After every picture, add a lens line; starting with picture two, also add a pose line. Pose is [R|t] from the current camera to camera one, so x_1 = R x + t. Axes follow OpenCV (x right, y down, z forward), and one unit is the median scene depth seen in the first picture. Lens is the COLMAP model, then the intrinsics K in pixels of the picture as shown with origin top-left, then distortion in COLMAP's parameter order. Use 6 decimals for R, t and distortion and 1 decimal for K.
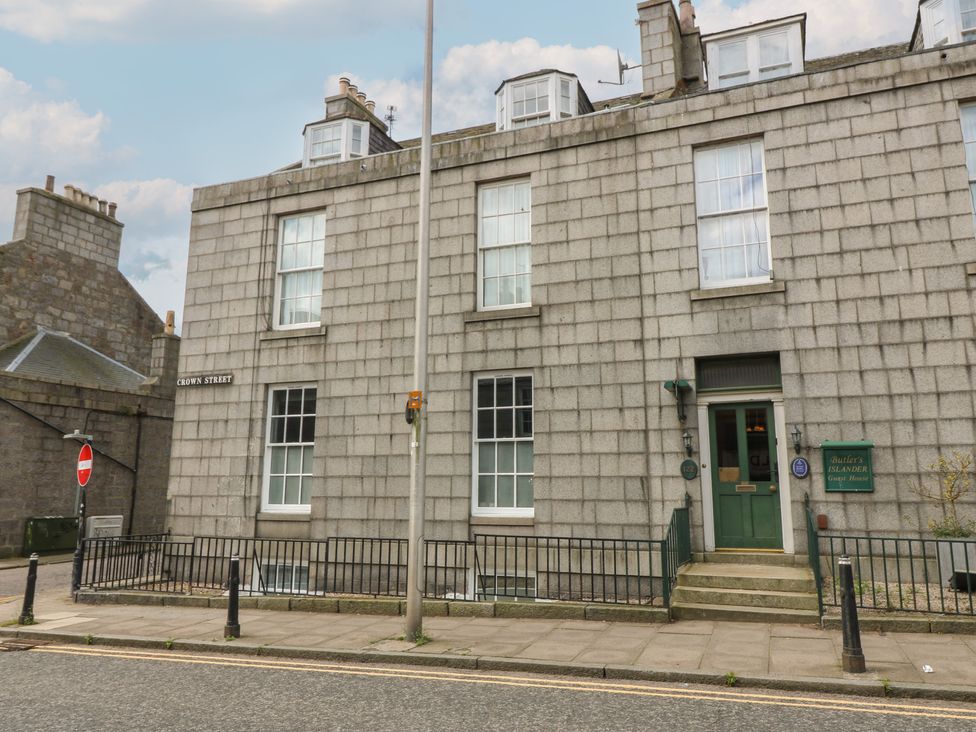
lens RADIAL K [[784.8, 0, 489.3], [0, 784.8, 330.8], [0, 0, 1]] dist [0.005429, 0.002053]
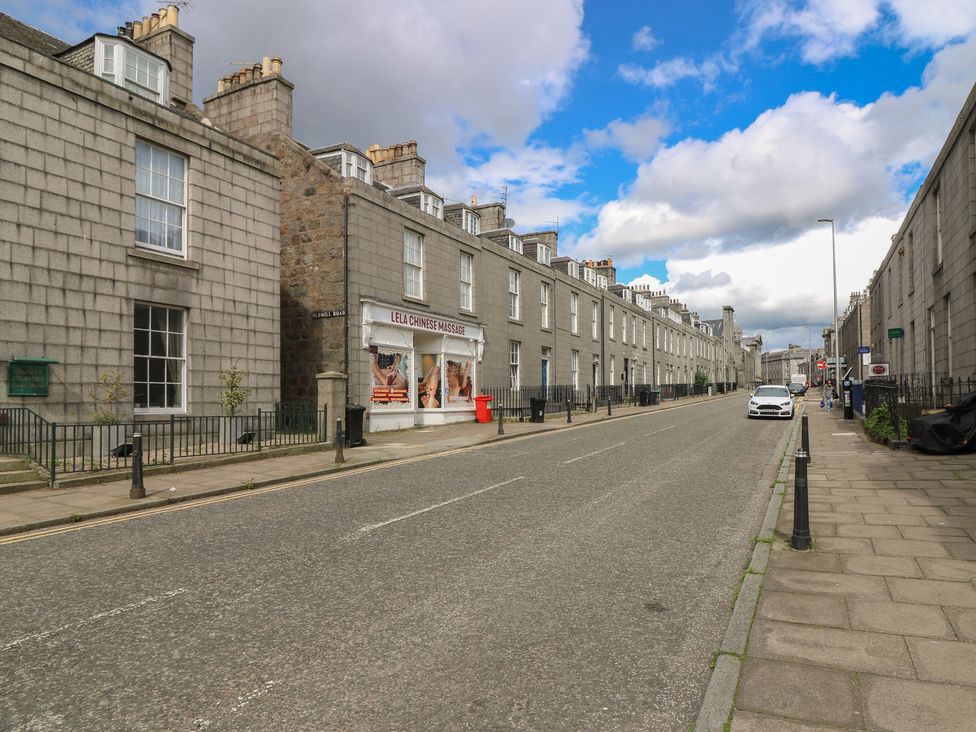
lens RADIAL K [[637.6, 0, 489.3], [0, 637.6, 378.9], [0, 0, 1]] dist [-0.000794, -0.000474]
pose [[0.092280, 0.033343, 0.995175, -0.522768], [-0.196413, 0.980412, -0.014635, 0.042625], [-0.976169, -0.194115, 0.097022, 0.155778]]
